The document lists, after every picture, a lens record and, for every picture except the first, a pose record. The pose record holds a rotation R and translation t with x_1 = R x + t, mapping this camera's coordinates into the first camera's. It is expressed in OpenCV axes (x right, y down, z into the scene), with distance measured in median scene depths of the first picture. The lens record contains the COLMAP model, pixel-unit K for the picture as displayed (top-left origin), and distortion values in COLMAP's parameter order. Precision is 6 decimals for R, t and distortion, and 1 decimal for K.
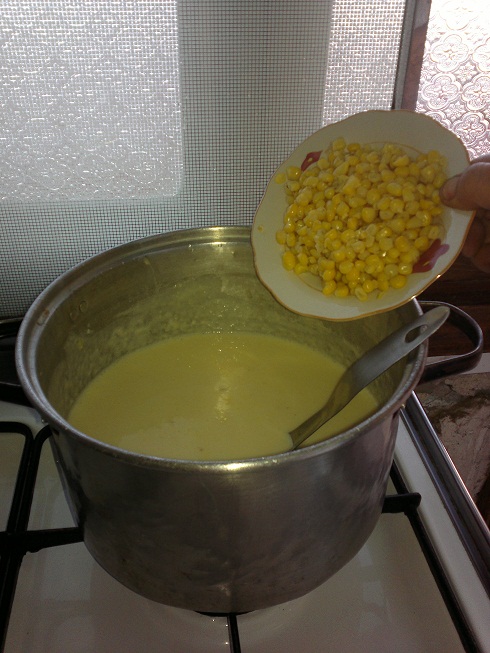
lens RADIAL K [[594.5, 0, 250.2], [0, 594.5, 324.3], [0, 0, 1]] dist [-0.024181, 0.000000]
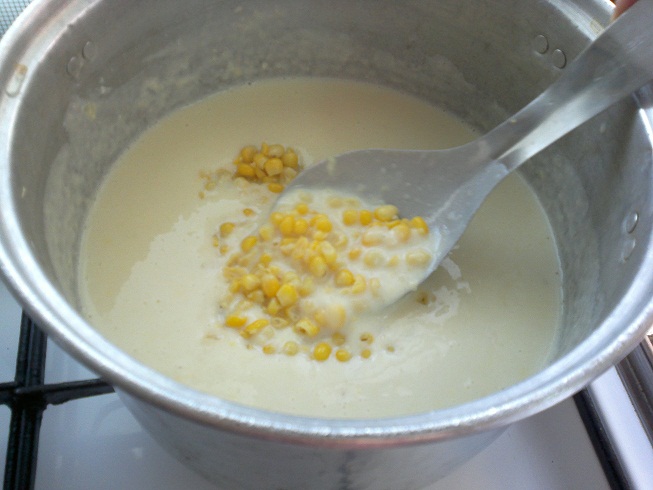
lens RADIAL K [[594.5, 0, 320.7], [0, 594.5, 248.0], [0, 0, 1]] dist [-0.024181, 0.000000]
pose [[0.997616, 0.003710, 0.068909, -0.082236], [-0.028841, 0.929580, 0.367492, -0.062165], [-0.062693, -0.368603, 0.927470, 0.329680]]
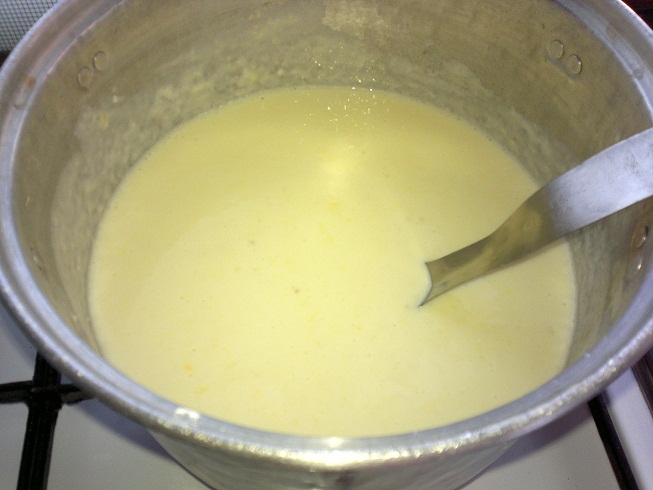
lens RADIAL K [[594.5, 0, 323.6], [0, 594.5, 244.4], [0, 0, 1]] dist [-0.024181, 0.000000]
pose [[0.999831, 0.018059, -0.003477, -0.043693], [-0.015507, 0.929493, 0.368514, -0.073013], [0.009887, -0.368397, 0.929616, 0.335481]]
